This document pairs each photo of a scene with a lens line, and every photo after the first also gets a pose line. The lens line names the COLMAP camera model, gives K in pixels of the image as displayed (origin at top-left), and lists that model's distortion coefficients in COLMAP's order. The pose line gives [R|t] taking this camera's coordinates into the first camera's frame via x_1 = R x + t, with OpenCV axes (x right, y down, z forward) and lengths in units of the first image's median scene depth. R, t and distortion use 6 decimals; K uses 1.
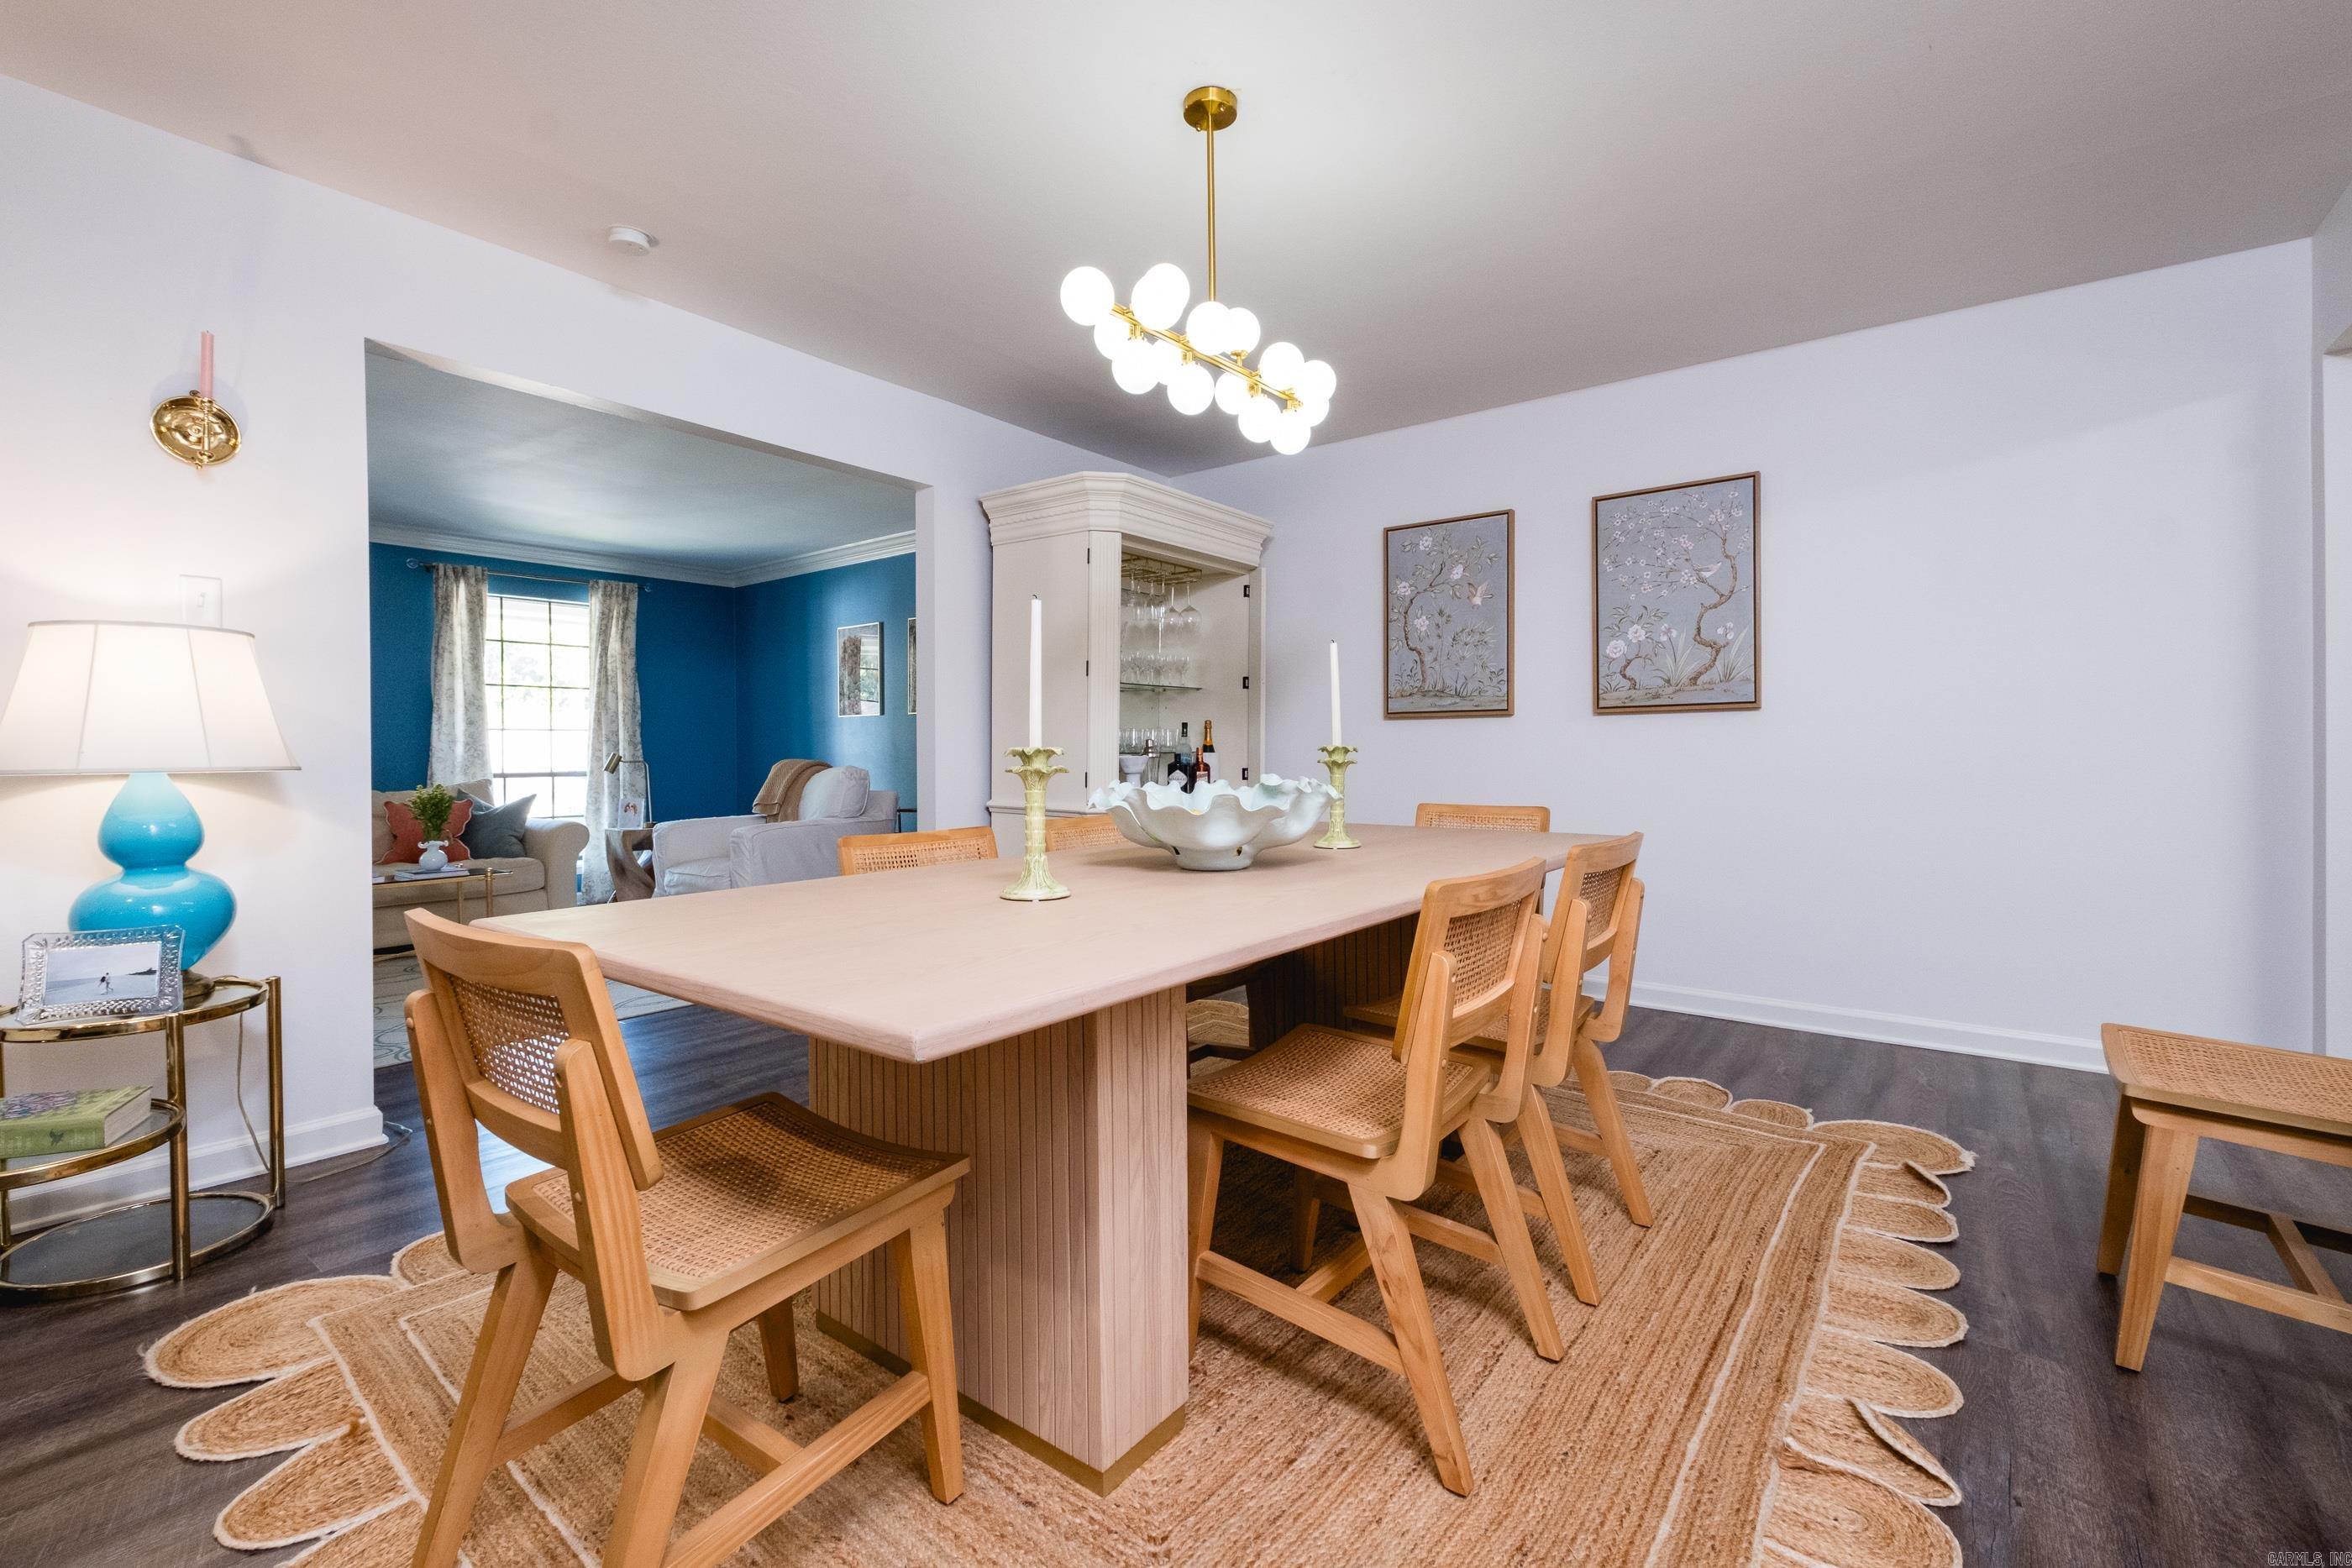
lens RADIAL K [[1001.0, 0, 1173.4], [0, 1001.0, 751.9], [0, 0, 1]] dist [0.000254, -0.000040]
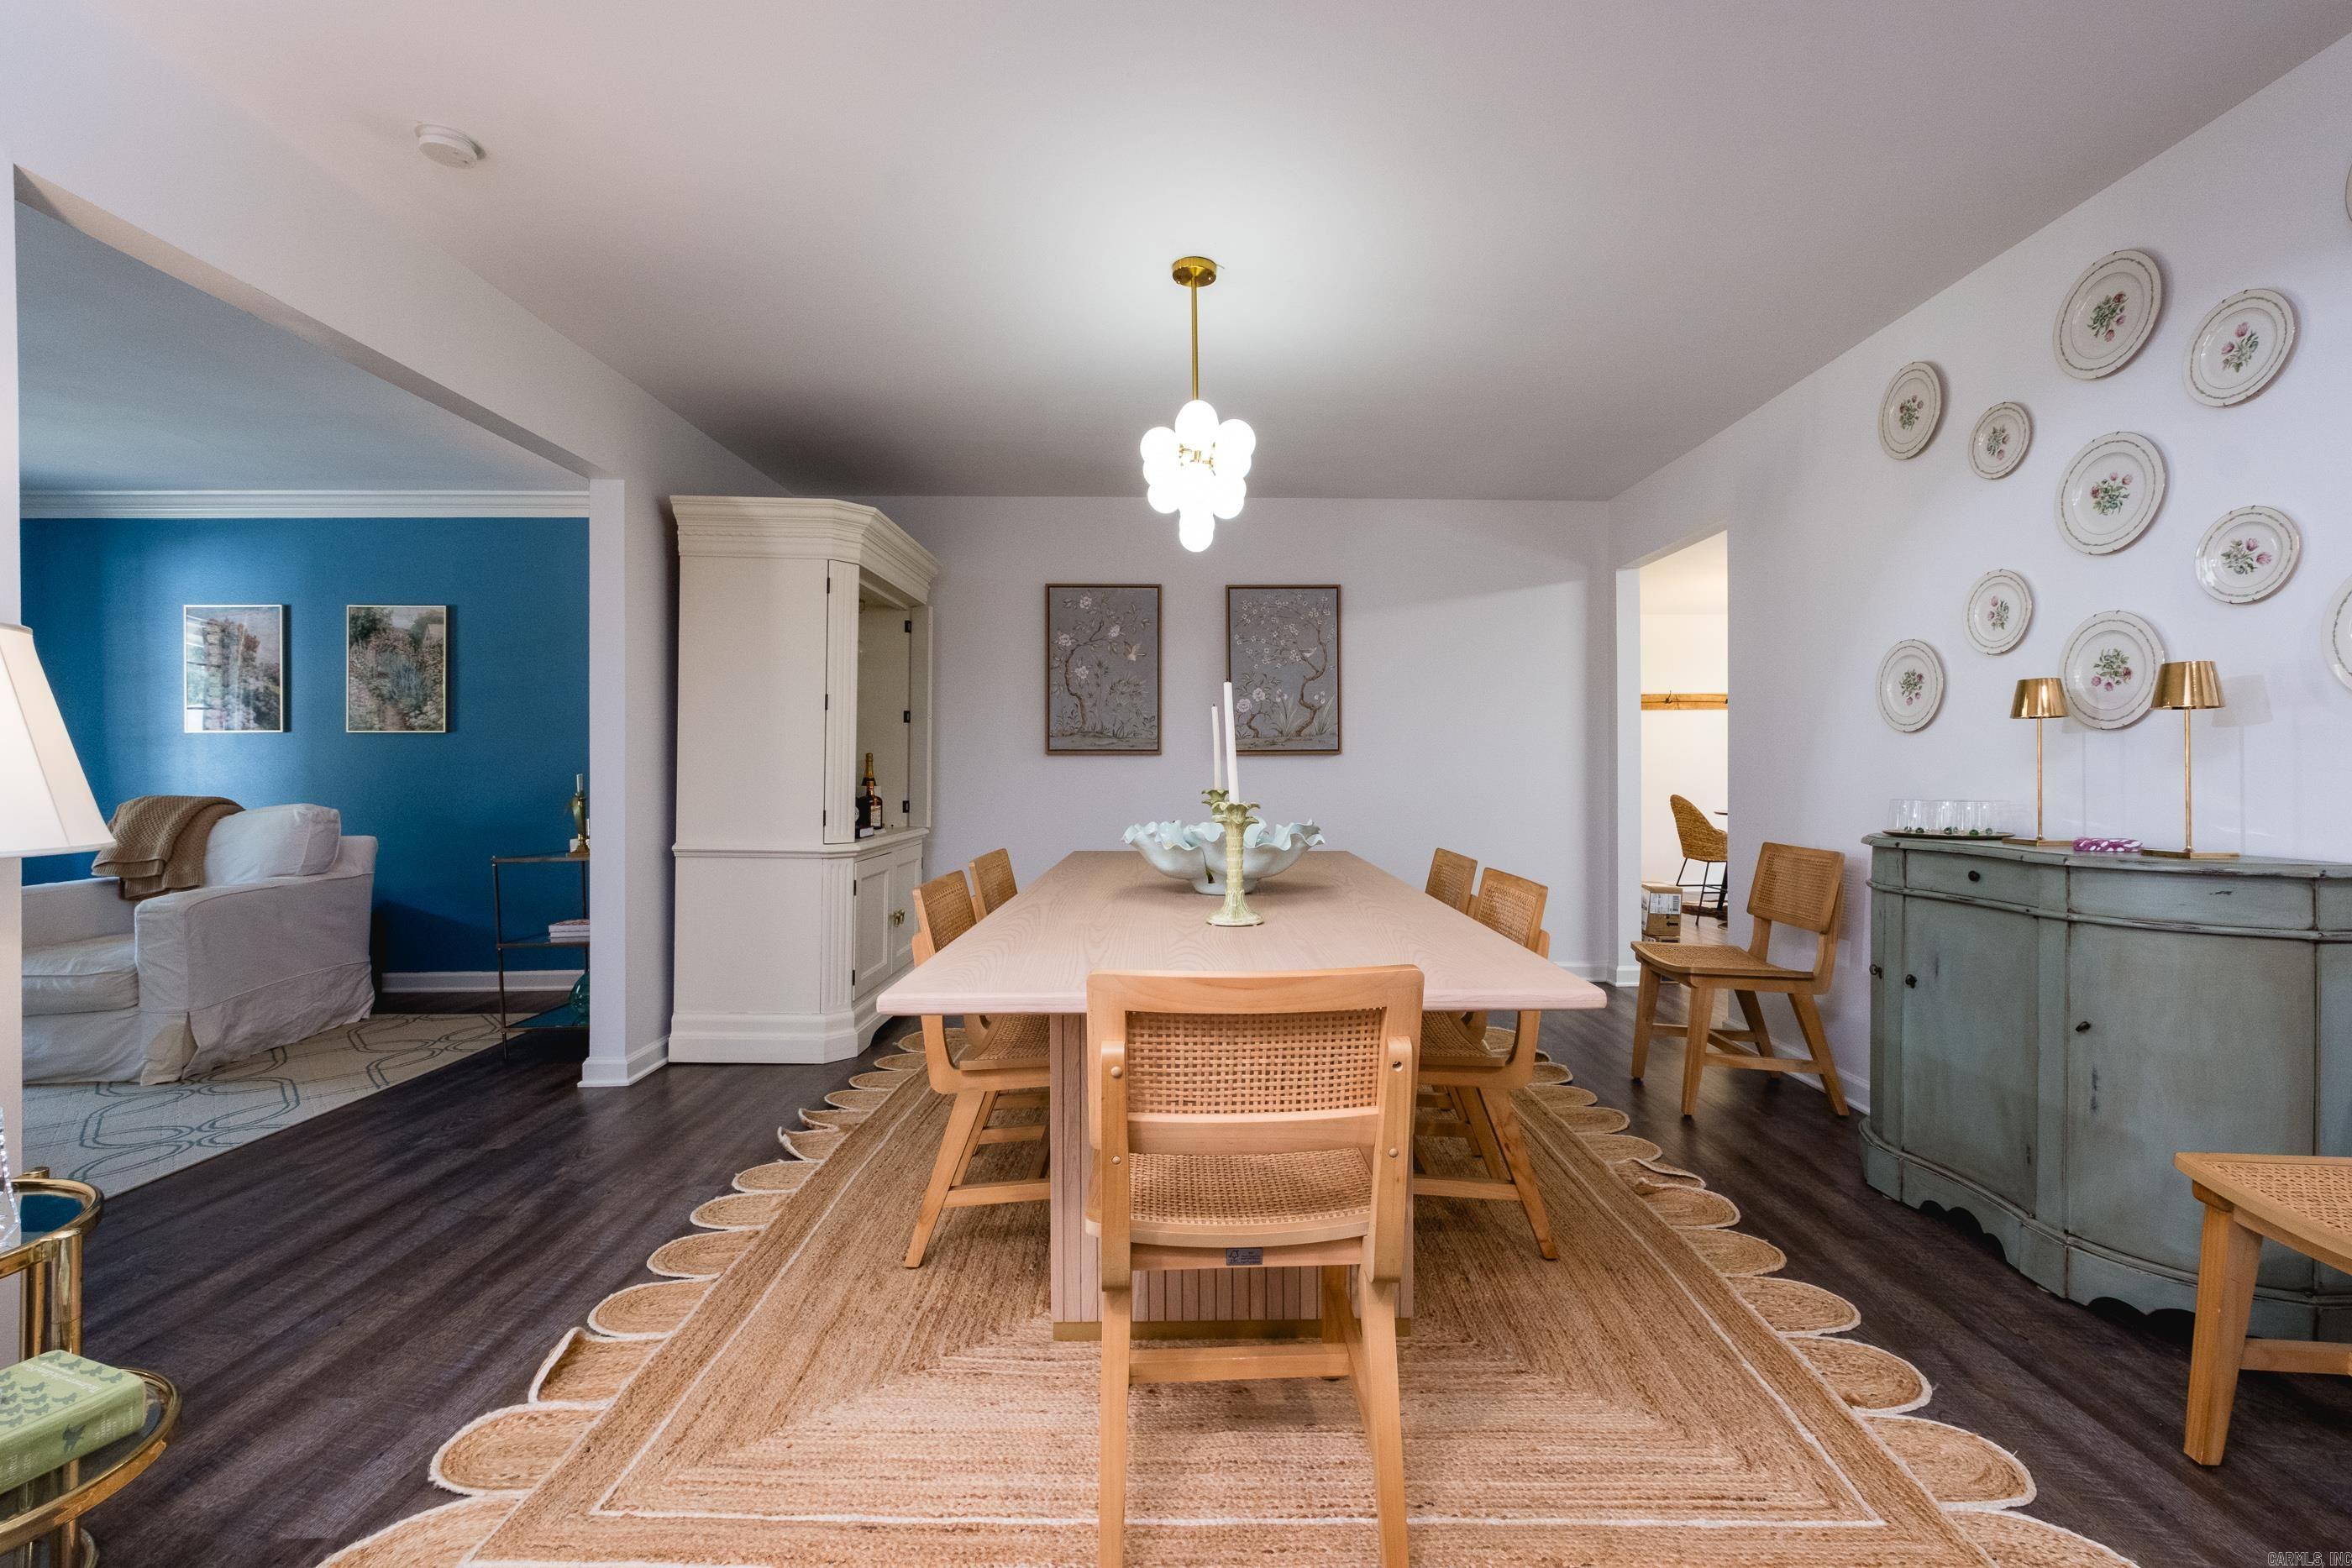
lens RADIAL K [[1027.0, 0, 1173.6], [0, 1027.0, 756.2], [0, 0, 1]] dist [-0.001224, -0.000537]
pose [[0.785473, 0.010671, 0.618804, -0.438259], [-0.002770, 0.999902, -0.013726, -0.019217], [-0.618890, 0.009067, 0.785426, 0.020551]]
